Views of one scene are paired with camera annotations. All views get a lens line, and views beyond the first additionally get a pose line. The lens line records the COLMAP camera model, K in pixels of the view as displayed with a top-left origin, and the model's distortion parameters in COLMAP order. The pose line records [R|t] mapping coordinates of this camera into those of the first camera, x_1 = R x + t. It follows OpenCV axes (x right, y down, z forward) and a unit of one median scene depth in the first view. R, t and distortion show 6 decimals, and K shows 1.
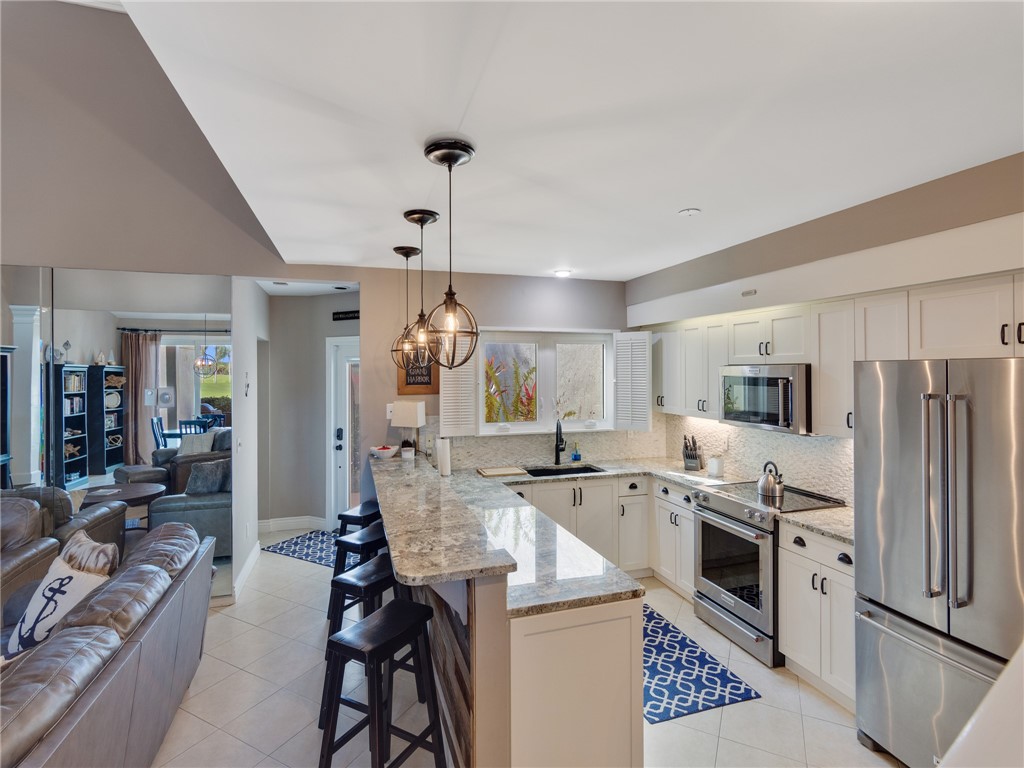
lens RADIAL K [[503.5, 0, 515.7], [0, 503.5, 384.0], [0, 0, 1]] dist [-0.005952, 0.006709]
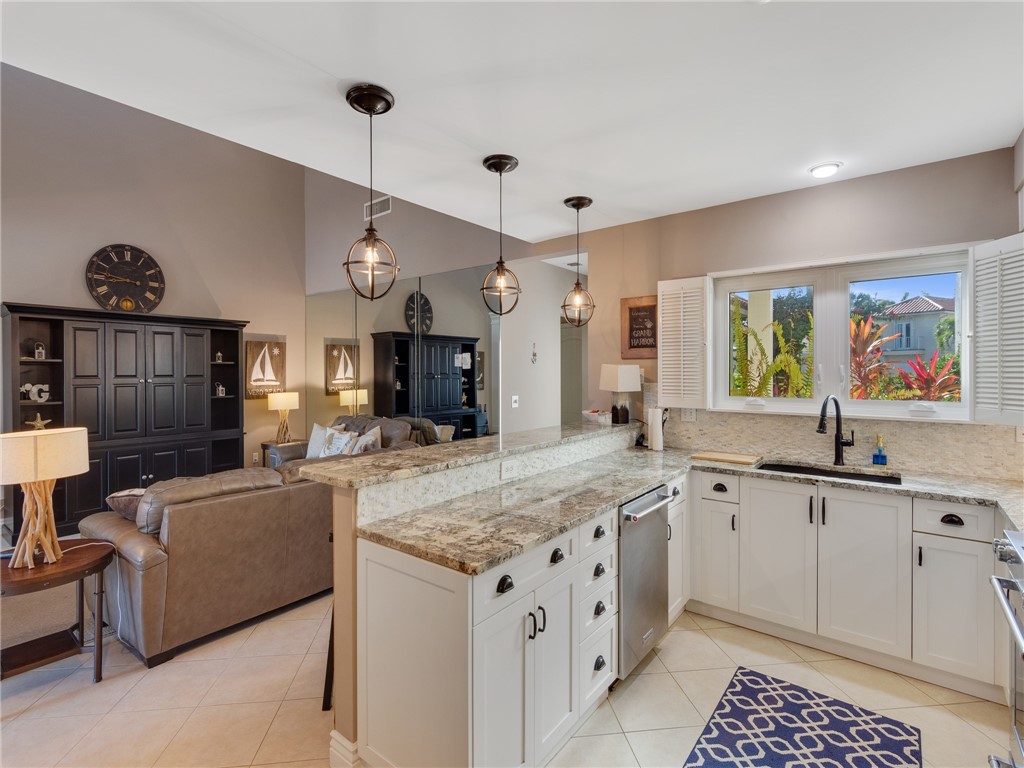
lens RADIAL K [[503.5, 0, 505.0], [0, 503.5, 384.8], [0, 0, 1]] dist [-0.005952, 0.006709]
pose [[0.549278, 0.024500, -0.835280, 0.459050], [-0.021821, 0.999650, 0.014972, 0.063897], [0.835355, 0.010003, 0.549620, 0.317745]]
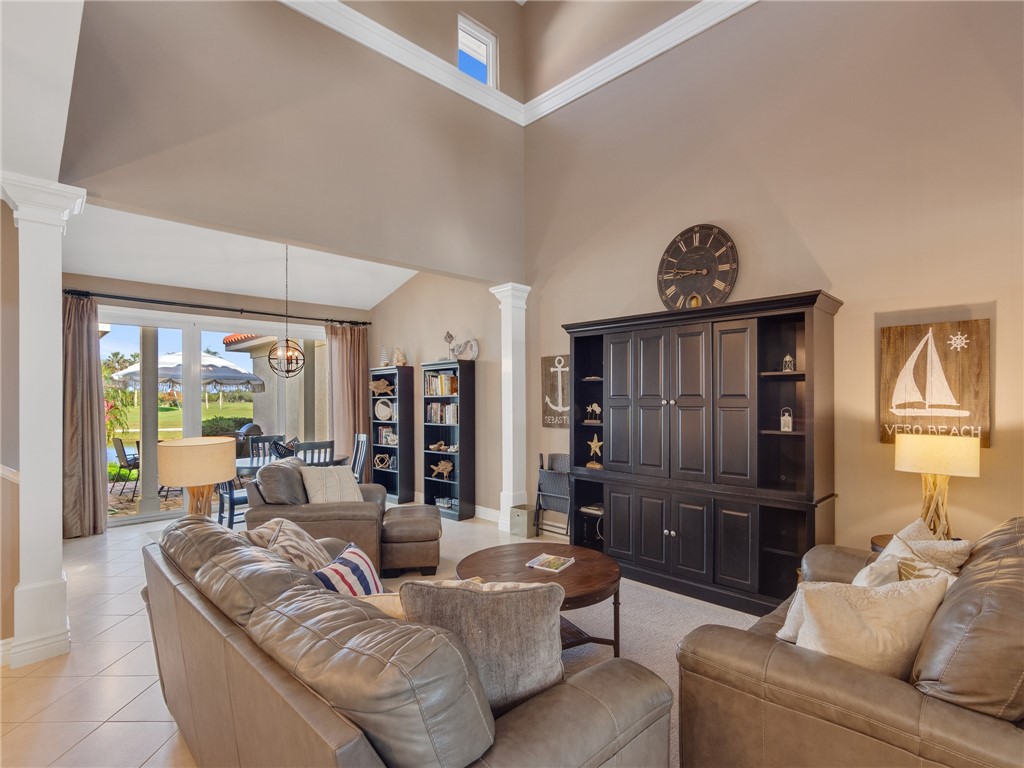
lens RADIAL K [[503.5, 0, 514.9], [0, 503.5, 394.2], [0, 0, 1]] dist [-0.005952, 0.006709]
pose [[-0.900164, -0.002132, -0.435545, -0.424875], [-0.009014, 0.999865, 0.013736, 0.067743], [0.435457, 0.016290, -0.900062, 0.969971]]
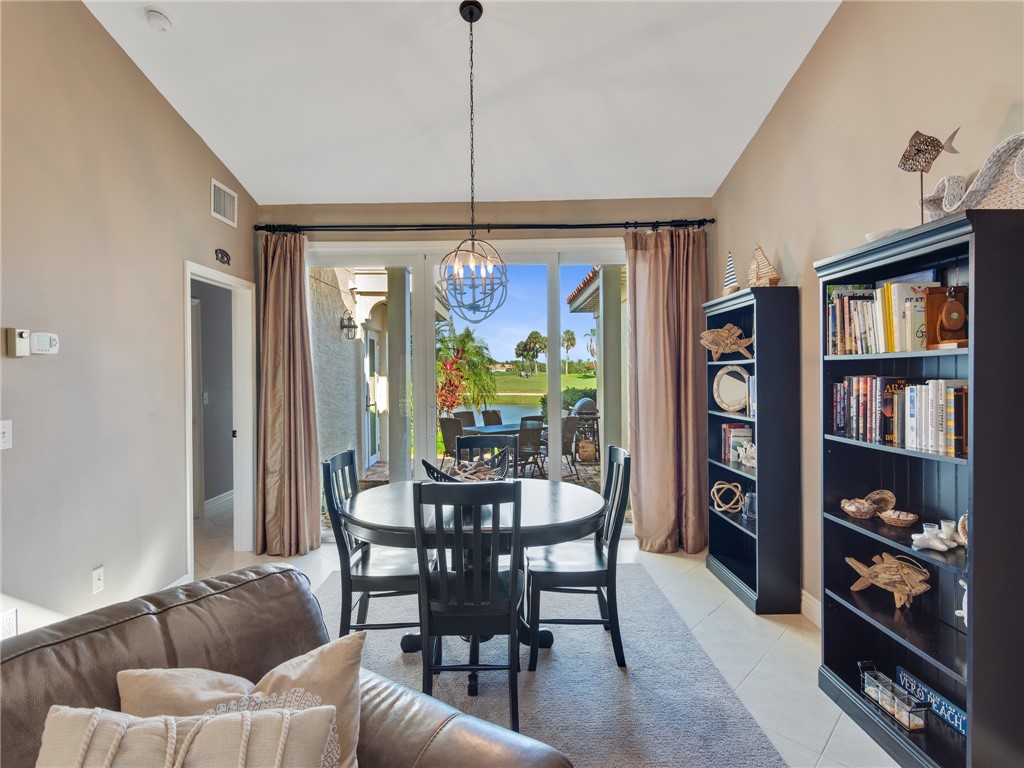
lens RADIAL K [[503.5, 0, 508.9], [0, 503.5, 378.7], [0, 0, 1]] dist [-0.005952, 0.006709]
pose [[-0.948463, 0.002903, 0.316875, -0.712244], [0.017403, 0.998926, 0.042940, 0.093242], [-0.316410, 0.046241, -0.947495, 0.027482]]
